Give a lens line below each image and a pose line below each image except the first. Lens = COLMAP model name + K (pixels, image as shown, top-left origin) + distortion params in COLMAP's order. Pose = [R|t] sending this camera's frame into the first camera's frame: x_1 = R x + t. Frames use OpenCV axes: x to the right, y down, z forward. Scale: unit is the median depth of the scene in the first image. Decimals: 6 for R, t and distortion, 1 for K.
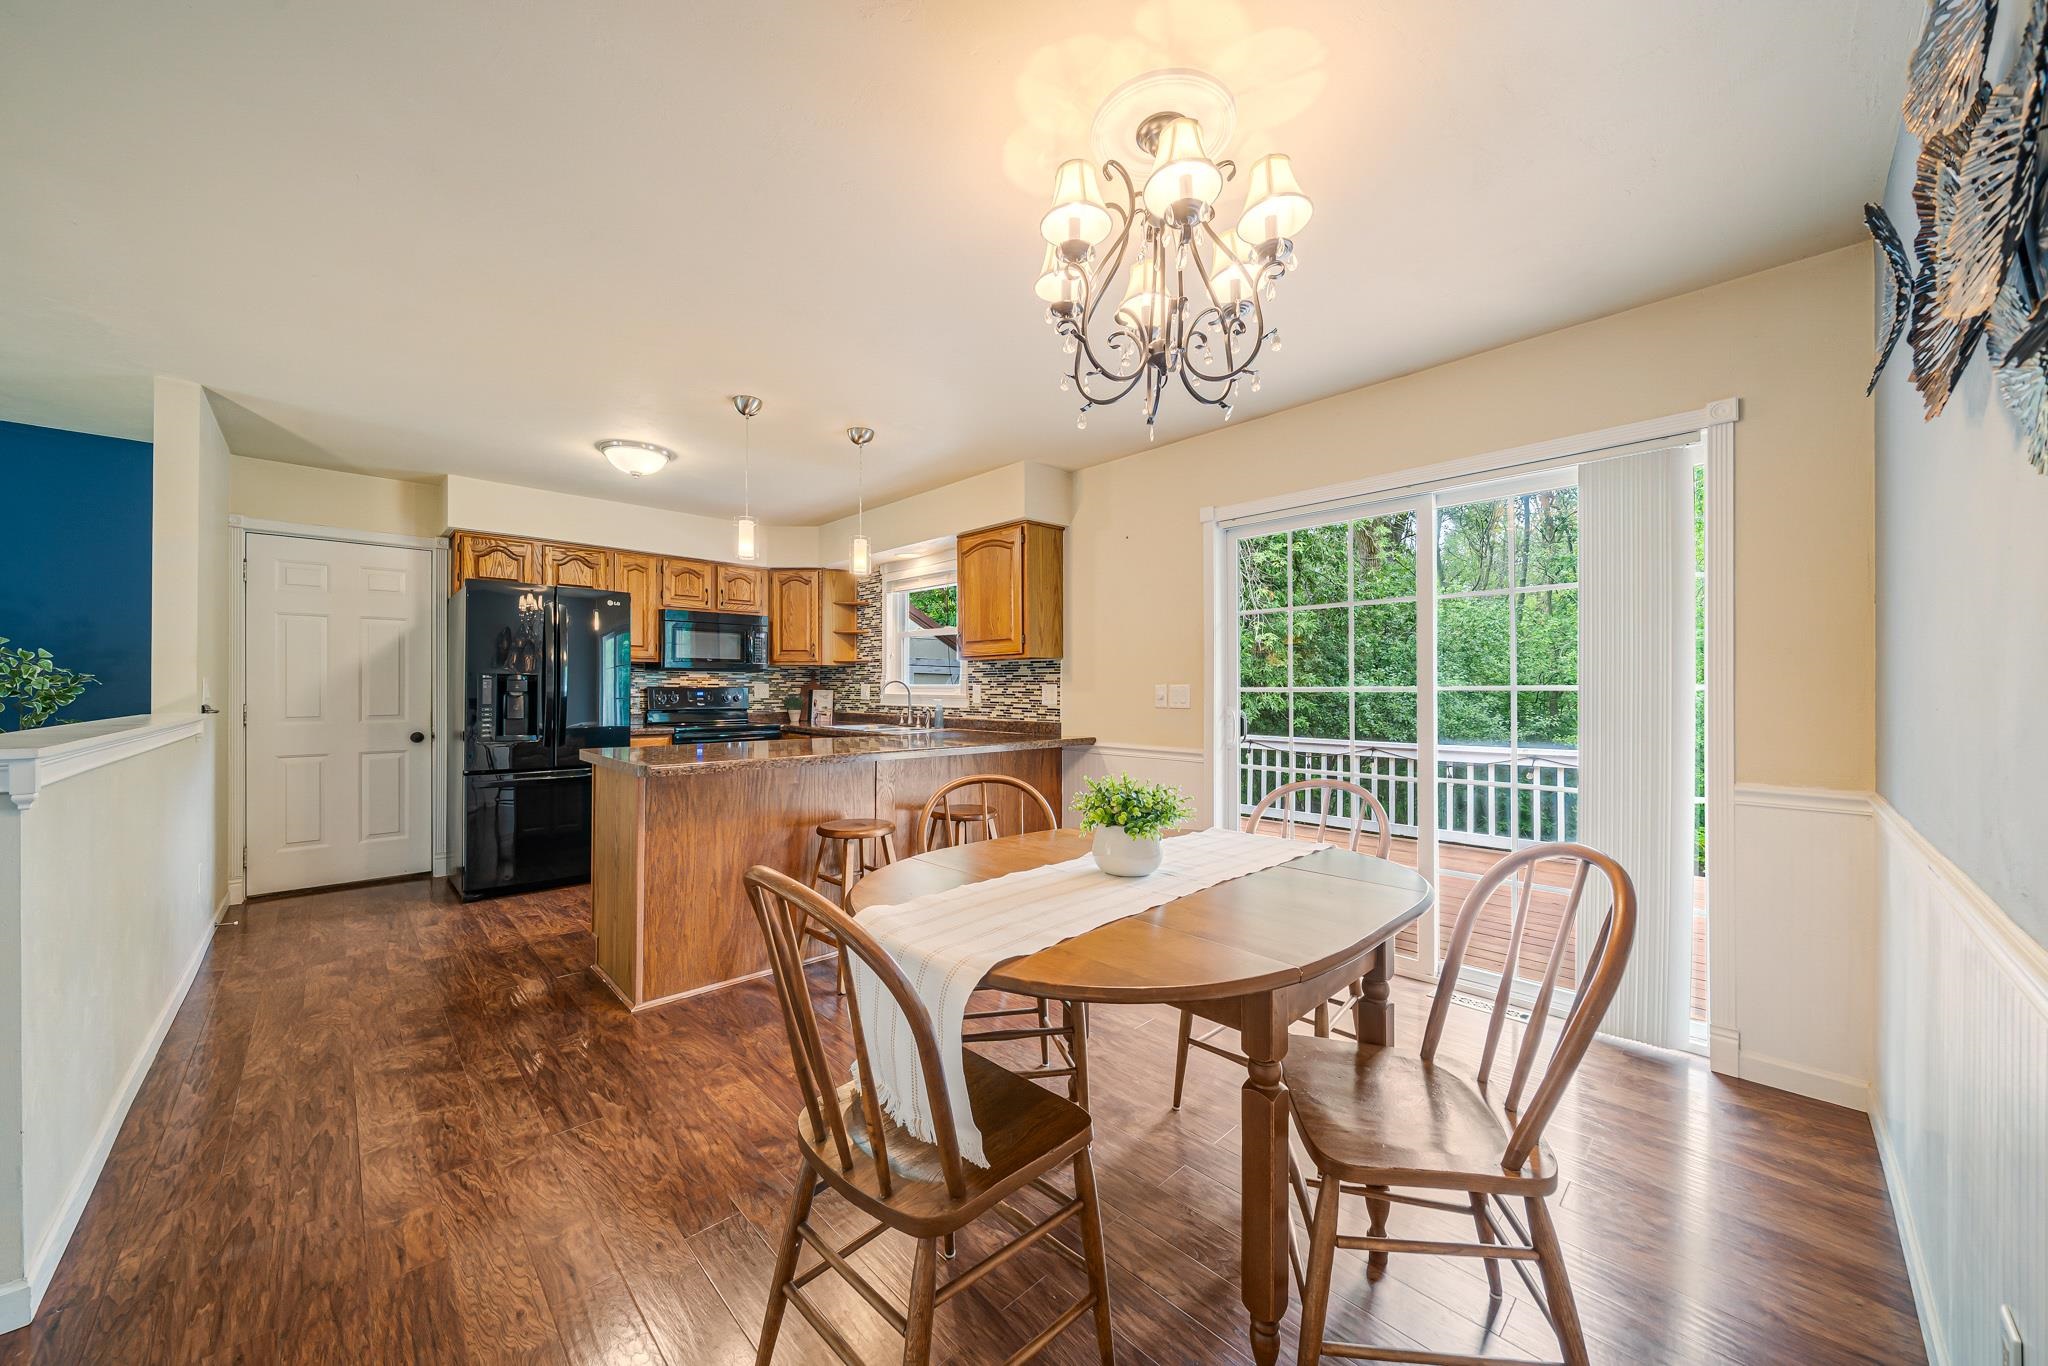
lens RADIAL K [[721.0, 0, 1026.2], [0, 721.0, 690.6], [0, 0, 1]] dist [-0.004398, 0.000363]
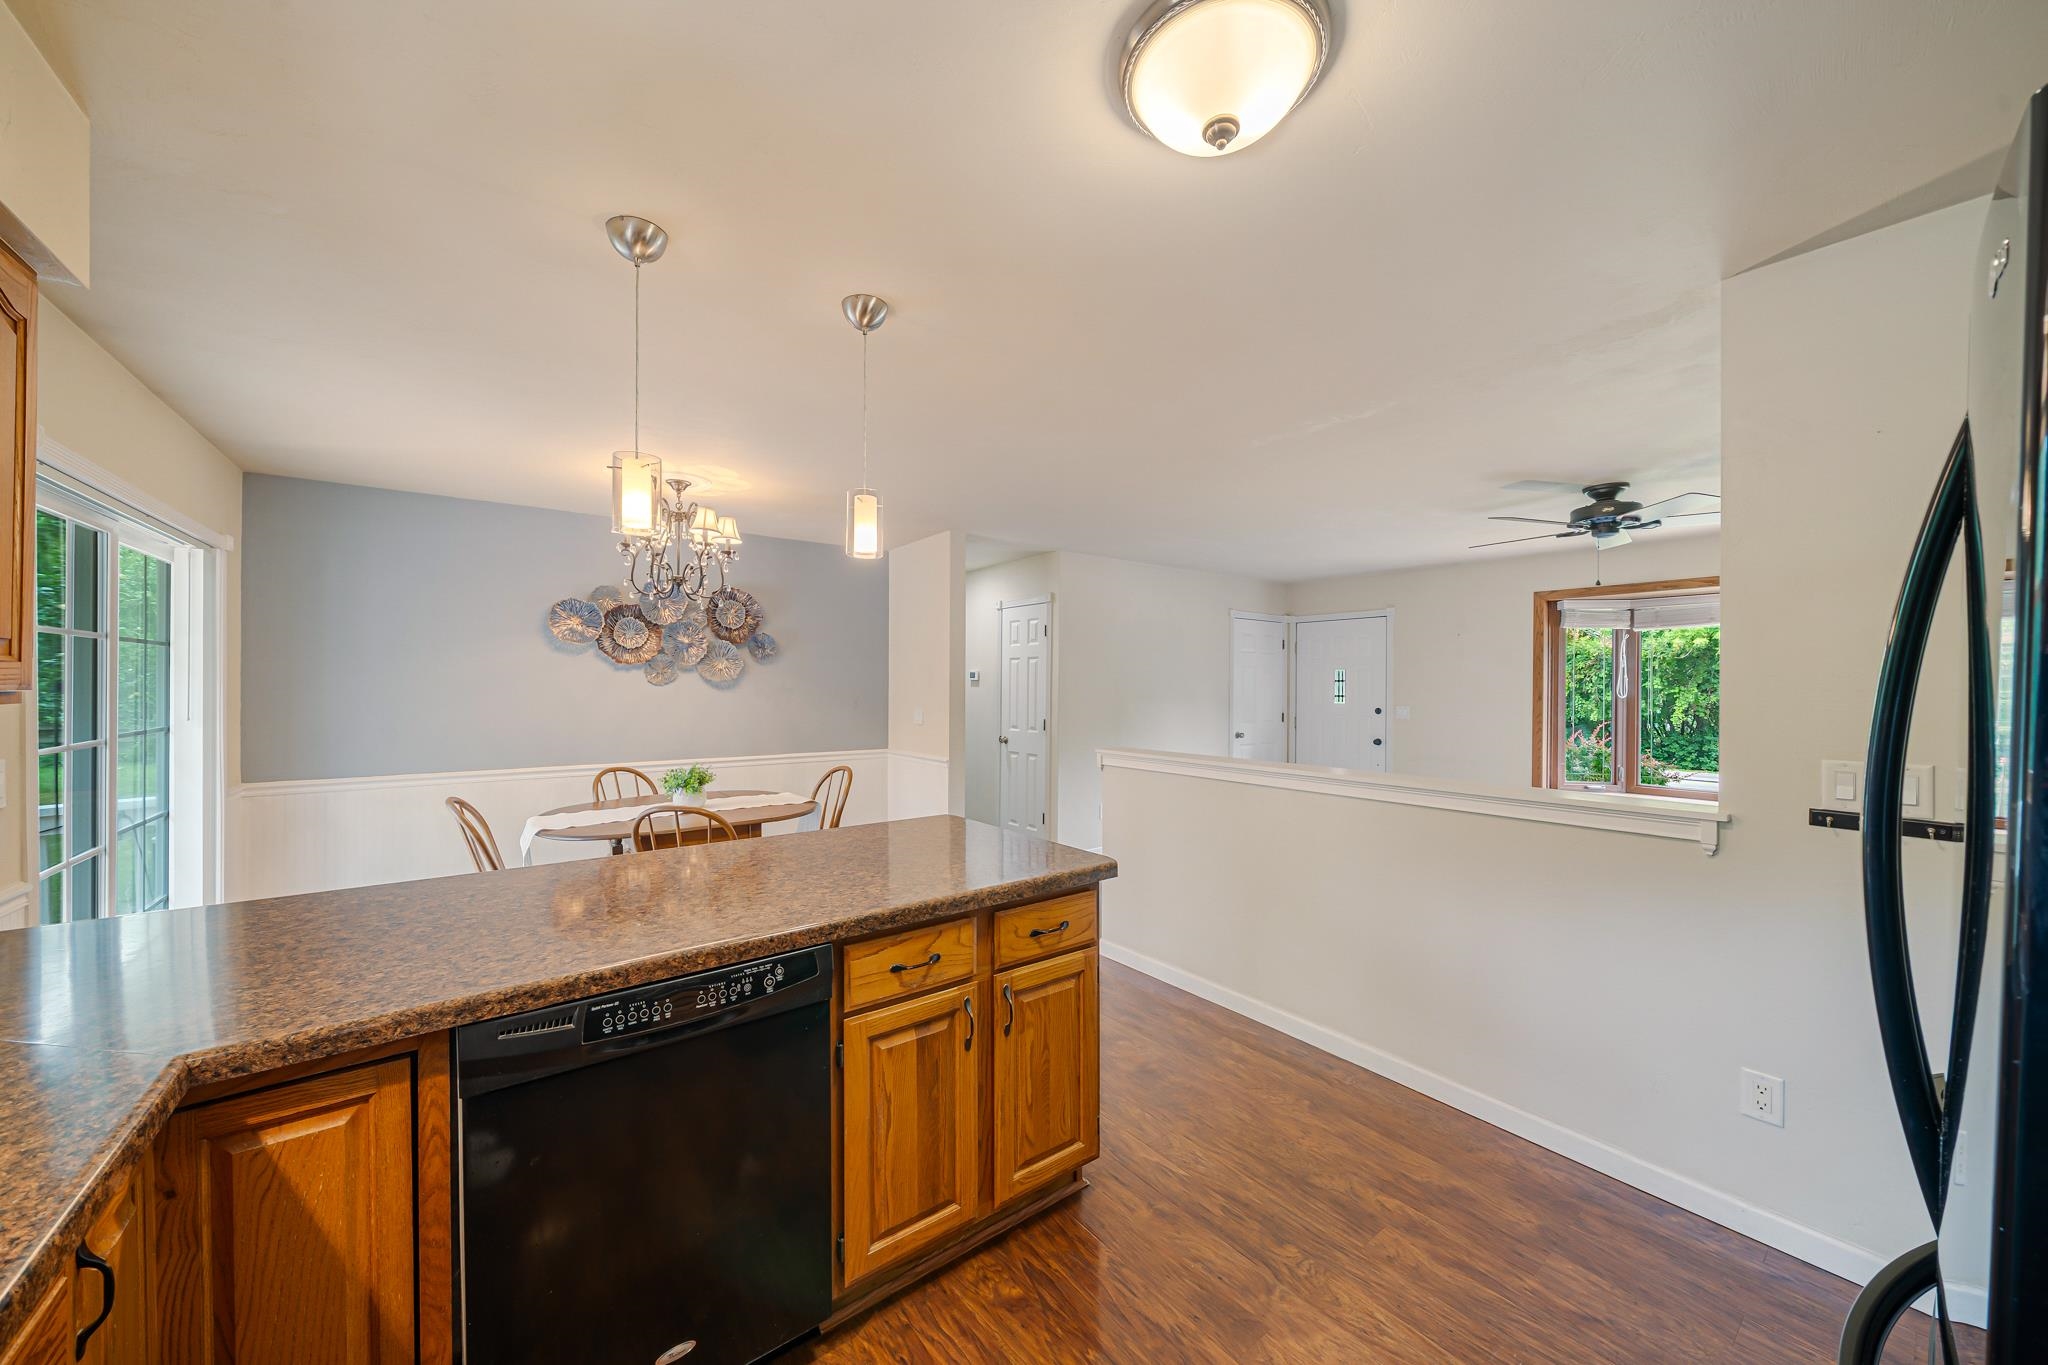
lens RADIAL K [[721.0, 0, 1017.0], [0, 721.0, 695.1], [0, 0, 1]] dist [-0.004398, 0.000363]
pose [[-0.991719, -0.007271, 0.128223, -0.425508], [-0.005484, 0.999883, 0.014284, -0.050987], [-0.128312, 0.013462, -0.991643, 1.138793]]
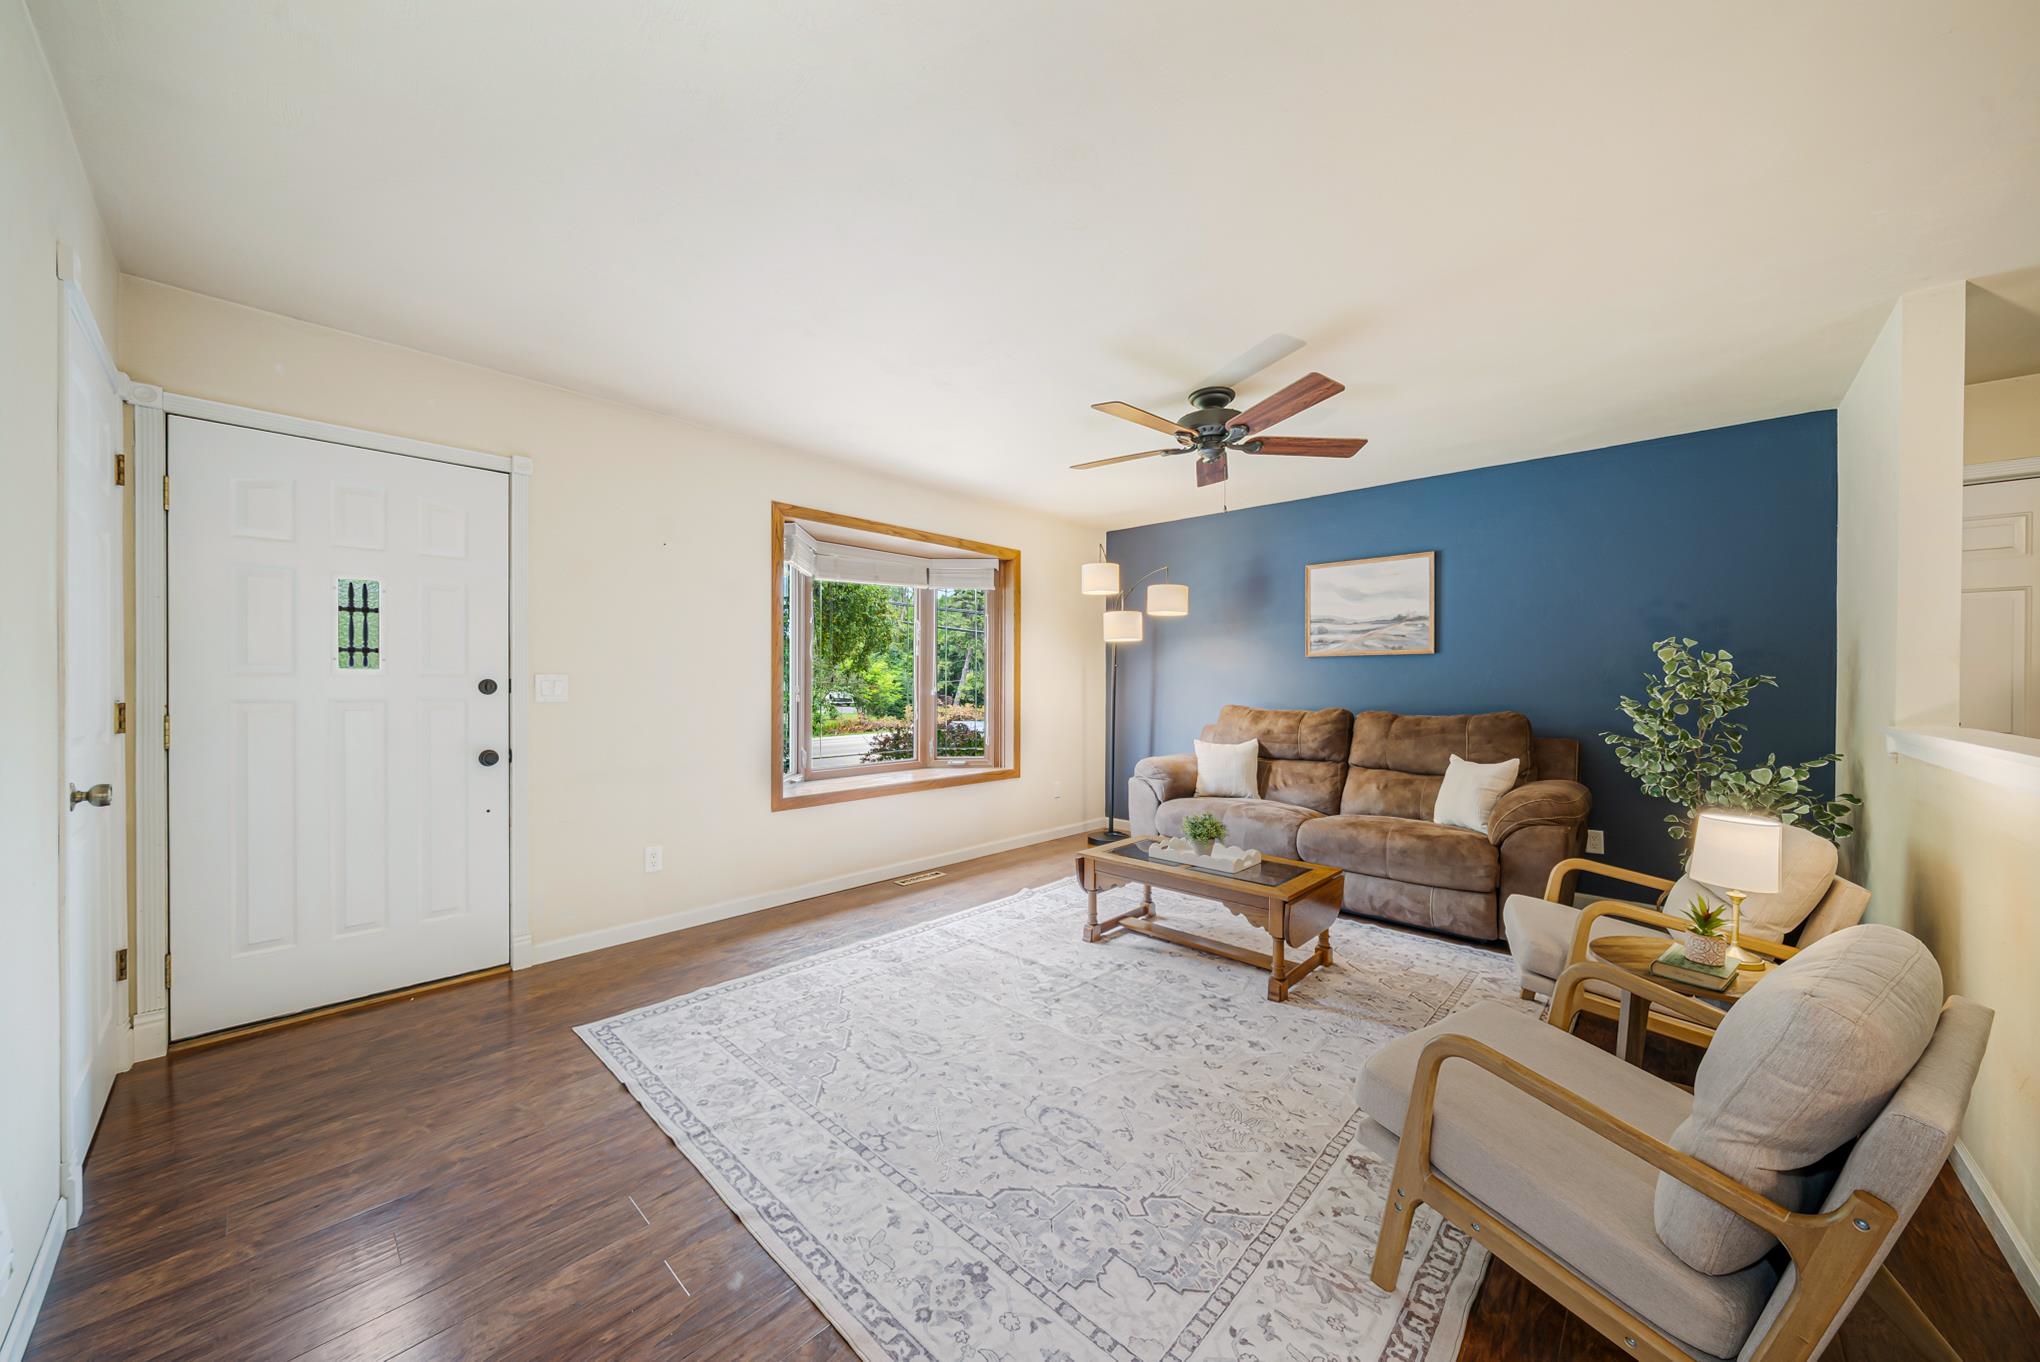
lens RADIAL K [[718.2, 0, 1008.7], [0, 718.2, 688.8], [0, 0, 1]] dist [-0.004398, 0.000363]
pose [[0.048246, 0.004276, -0.998826, -0.326078], [-0.006720, 0.999970, 0.003957, -0.003834], [0.998813, 0.006522, 0.048273, -0.017475]]
